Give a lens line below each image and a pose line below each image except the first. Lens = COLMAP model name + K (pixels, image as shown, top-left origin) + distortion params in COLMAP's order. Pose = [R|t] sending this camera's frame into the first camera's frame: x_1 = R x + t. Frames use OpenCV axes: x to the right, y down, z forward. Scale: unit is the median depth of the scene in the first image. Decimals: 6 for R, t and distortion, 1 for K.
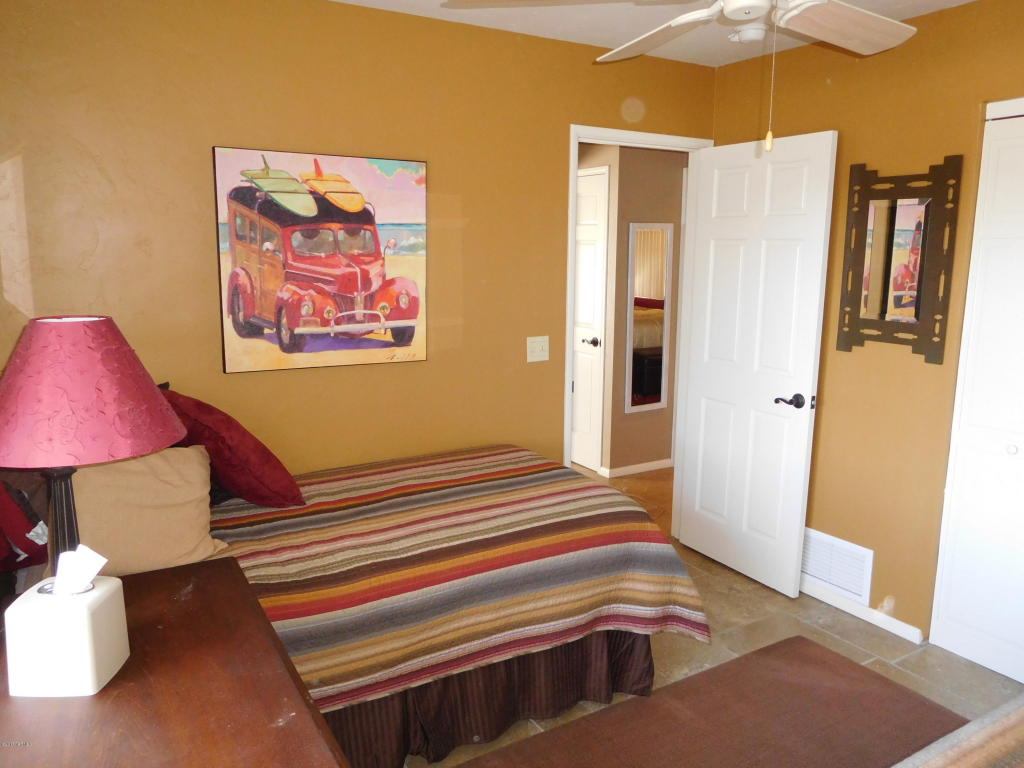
lens RADIAL K [[772.2, 0, 512.5], [0, 772.2, 383.1], [0, 0, 1]] dist [-0.011484, 0.009653]
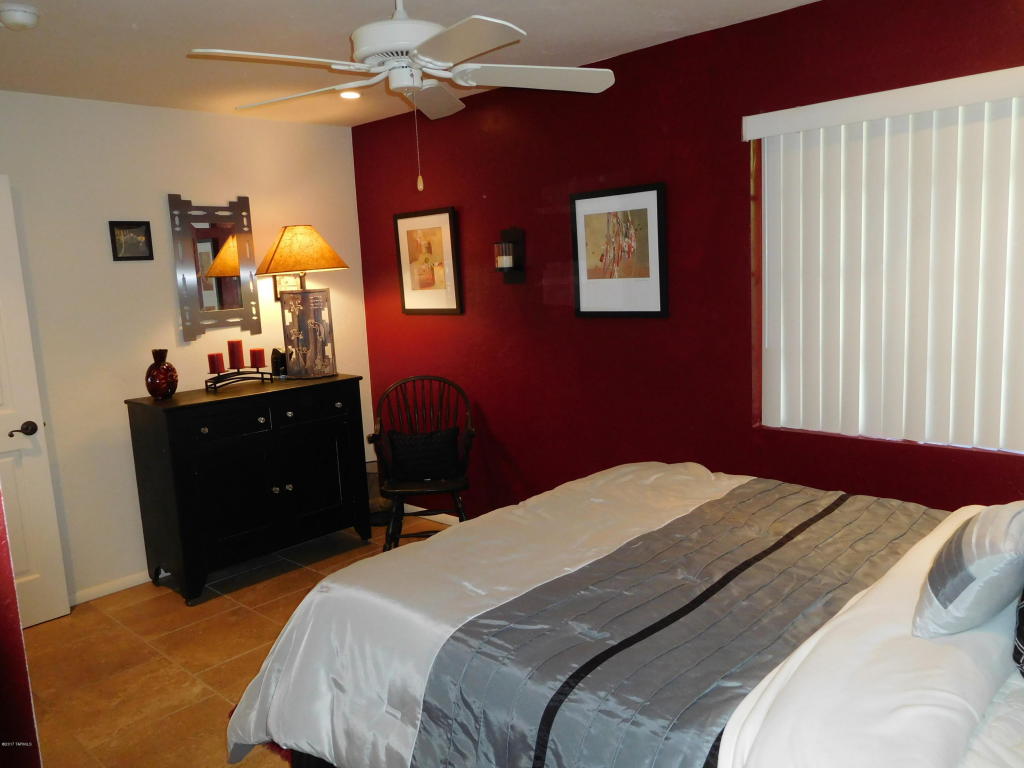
lens RADIAL K [[772.2, 0, 511.9], [0, 772.2, 382.7], [0, 0, 1]] dist [-0.011484, 0.009653]
pose [[-0.266142, -0.135405, 0.954376, -1.010962], [0.217213, 0.956196, 0.196236, -0.120611], [-0.939142, 0.259530, -0.225072, 0.888820]]
